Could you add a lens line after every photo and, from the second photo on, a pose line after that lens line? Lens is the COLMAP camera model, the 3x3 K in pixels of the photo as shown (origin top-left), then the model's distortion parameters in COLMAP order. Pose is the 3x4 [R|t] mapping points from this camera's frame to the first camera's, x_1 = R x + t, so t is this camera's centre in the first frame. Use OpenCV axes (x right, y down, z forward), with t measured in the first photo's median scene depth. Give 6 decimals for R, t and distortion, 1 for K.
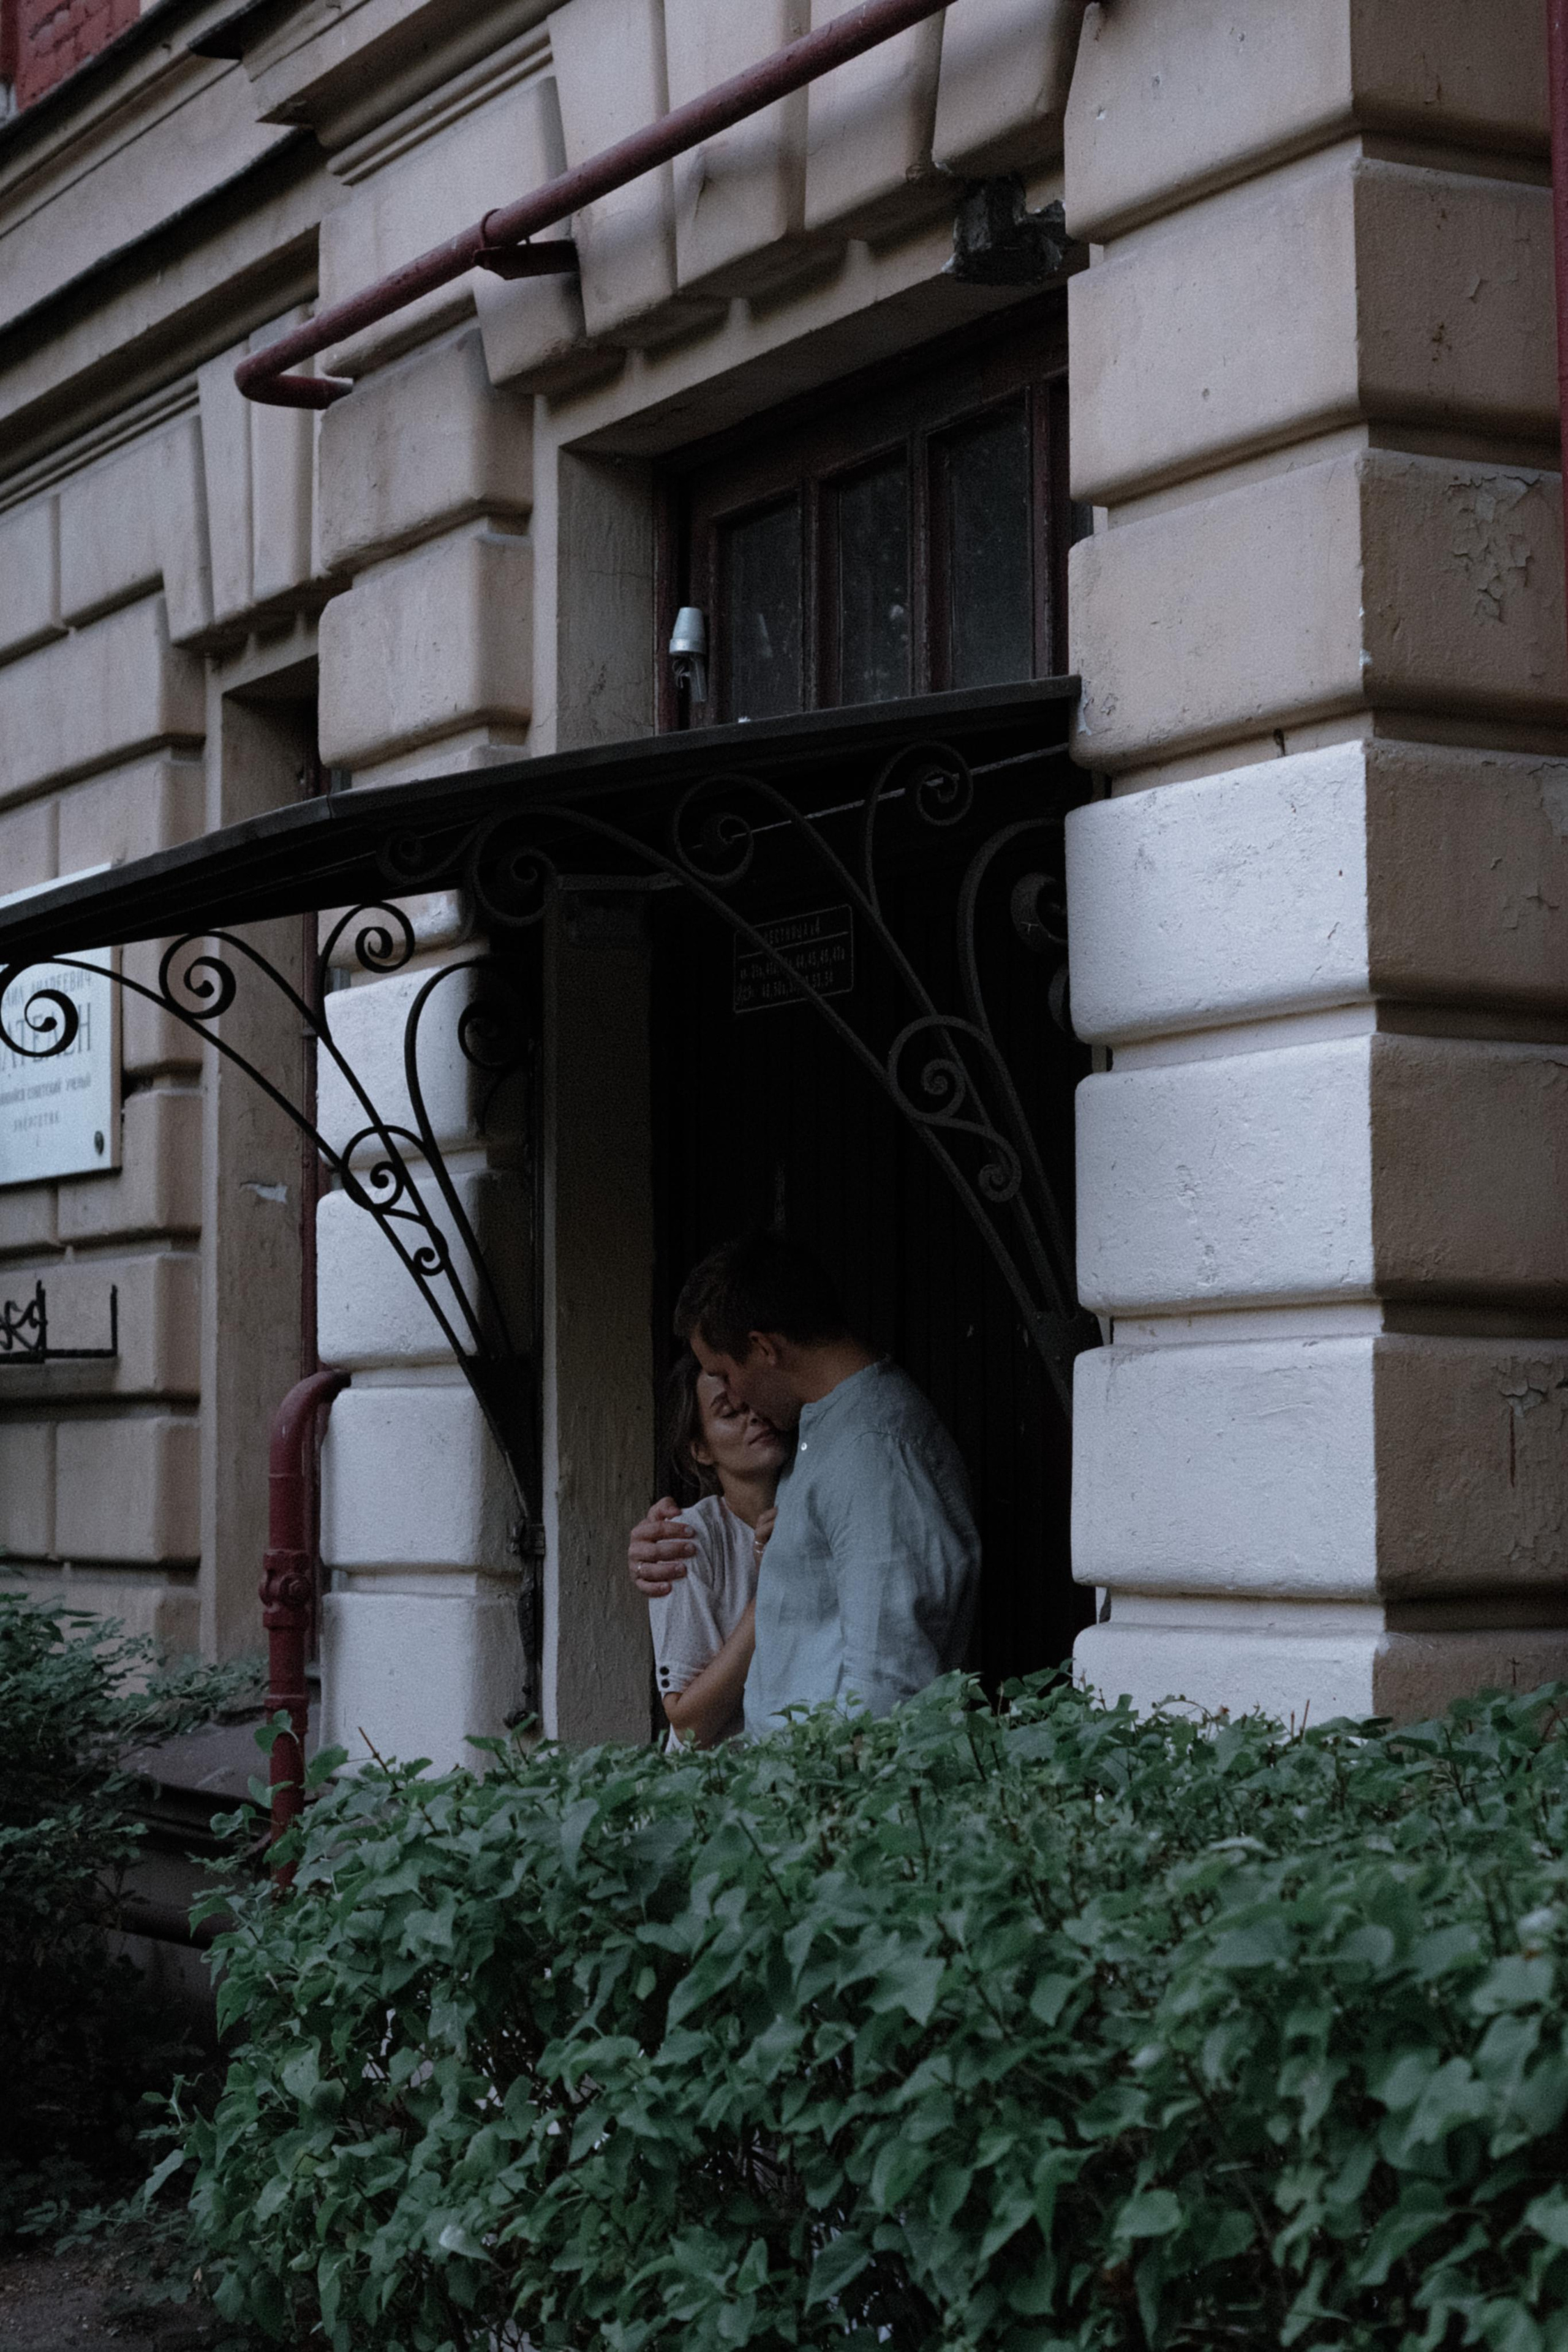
lens RADIAL K [[5107.5, 0, 784.0], [0, 5107.5, 1176.0], [0, 0, 1]] dist [-0.067706, -0.287674]
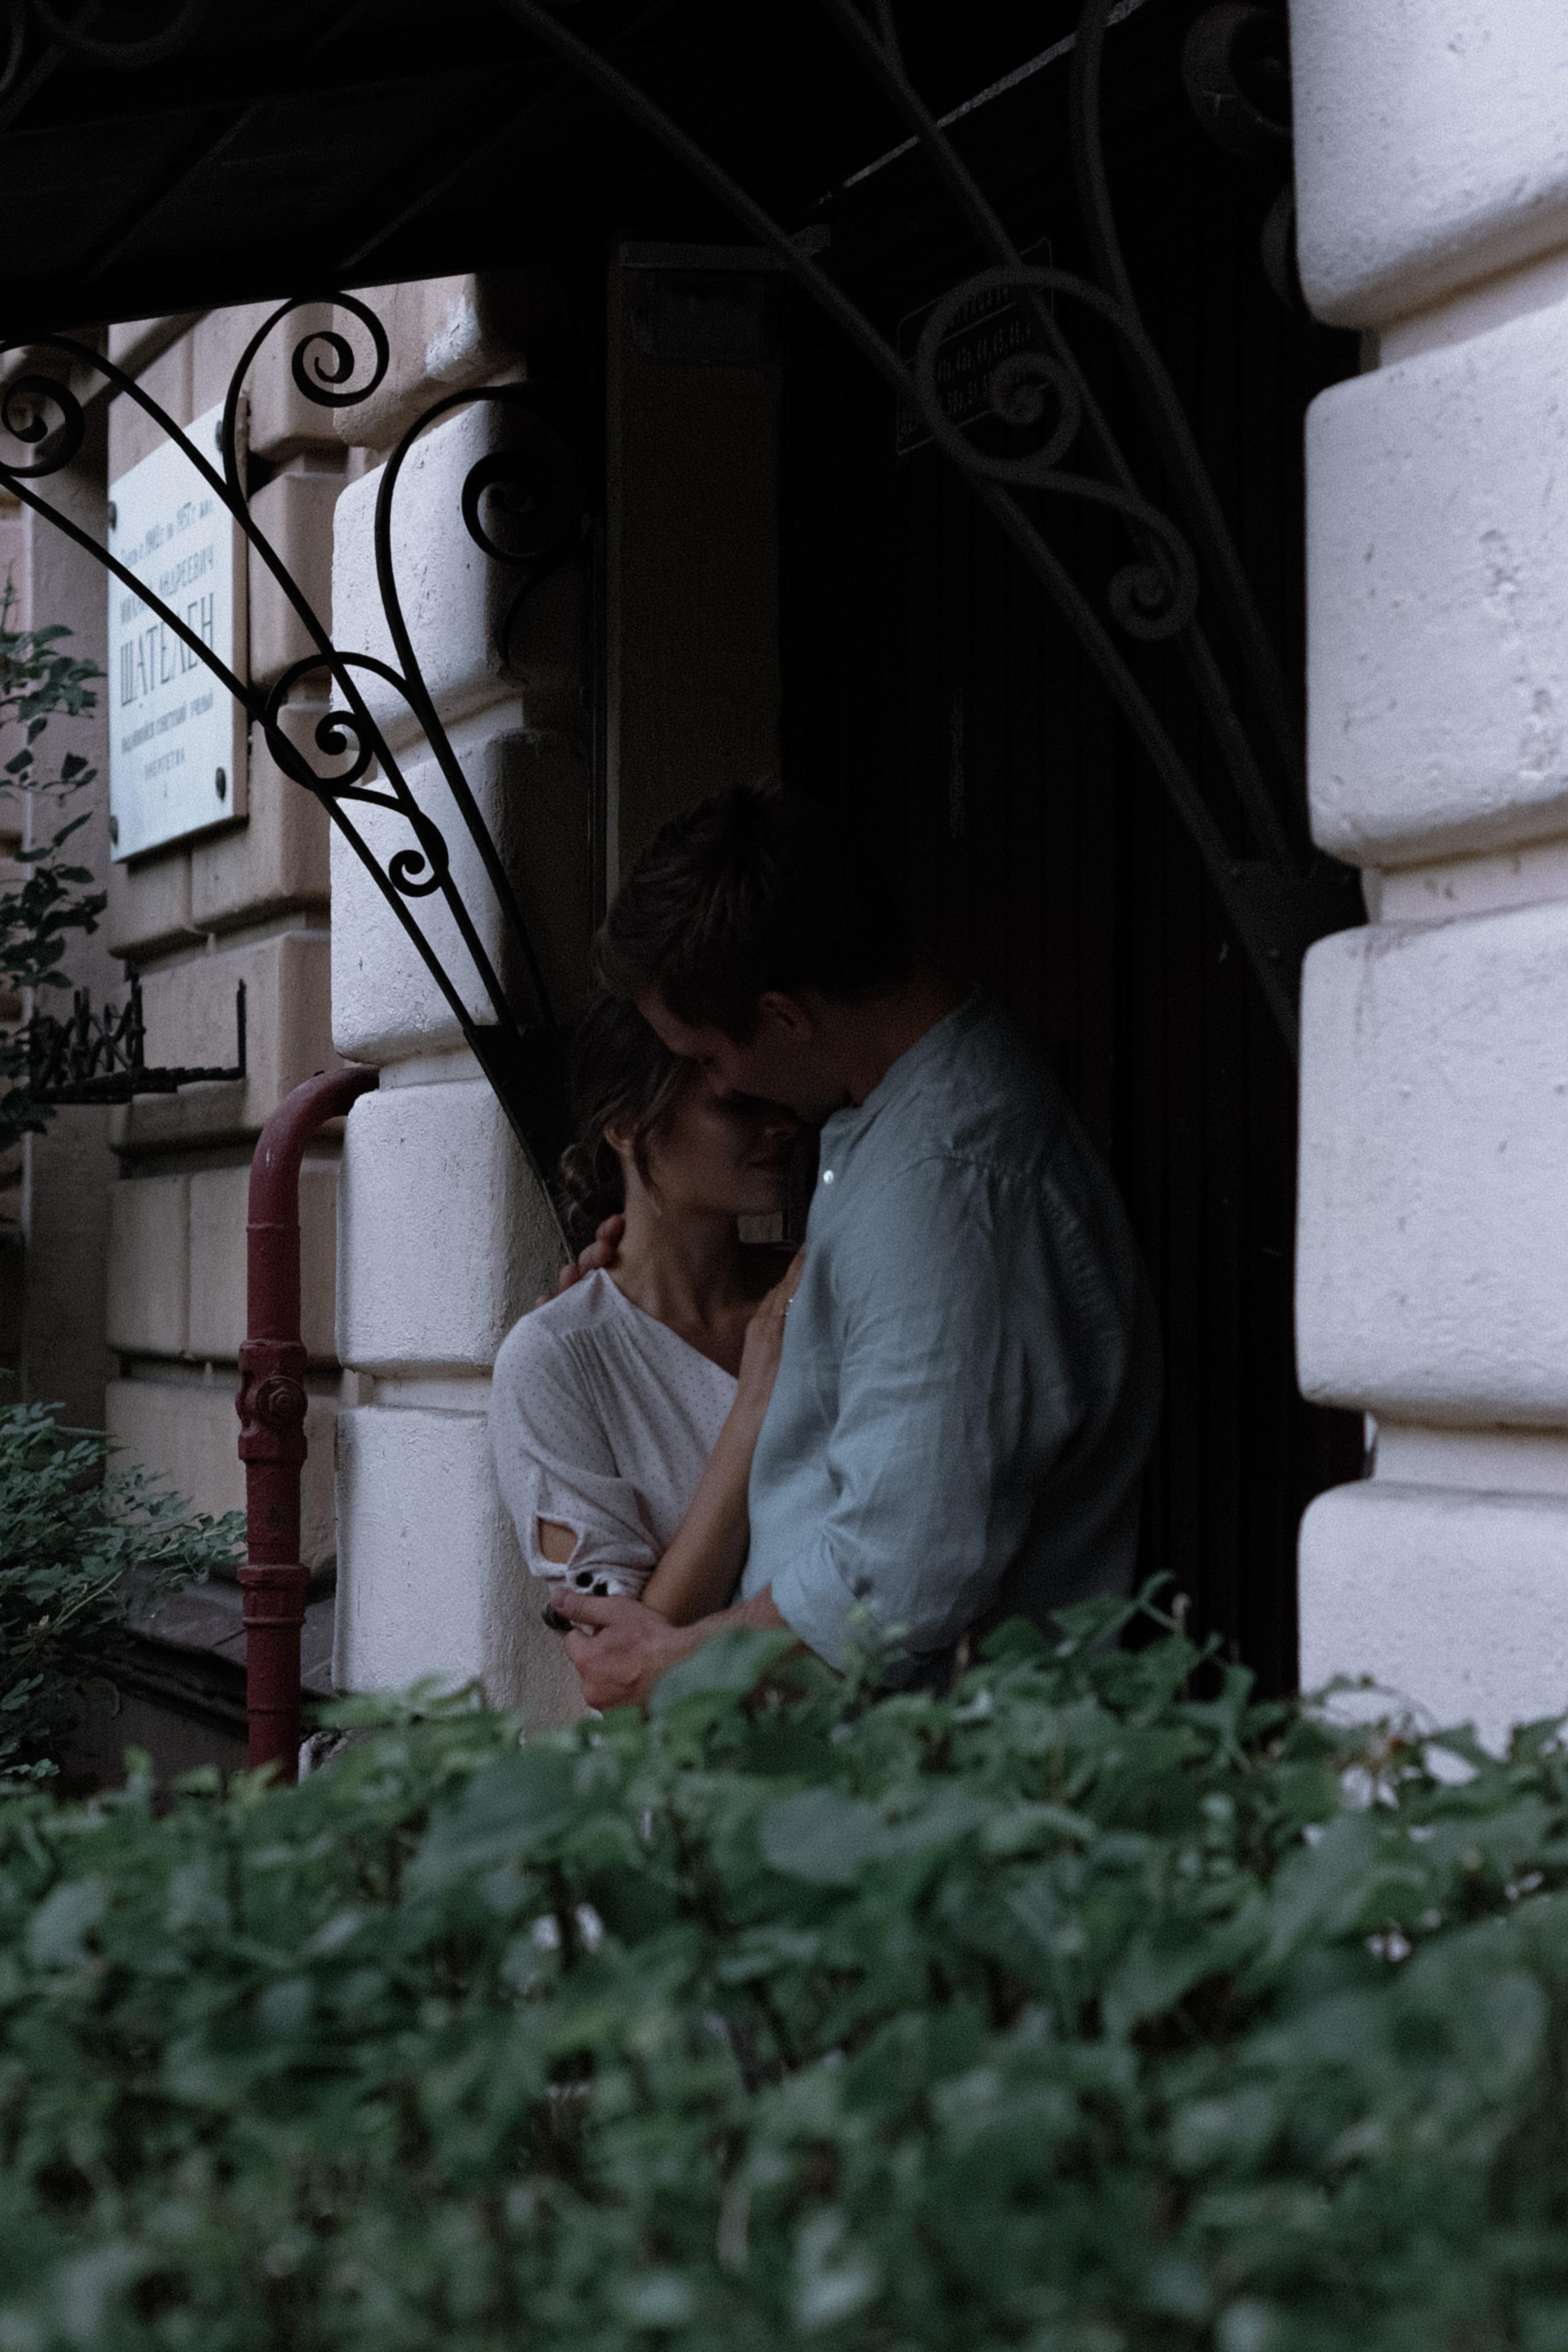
lens RADIAL K [[5105.6, 0, 784.0], [0, 5105.6, 1176.0], [0, 0, 1]] dist [-0.149259, -0.135493]
pose [[0.990638, -0.000066, -0.136513, 0.059022], [0.005155, 0.999305, 0.036923, 0.030831], [0.136415, -0.037281, 0.989950, 0.395181]]
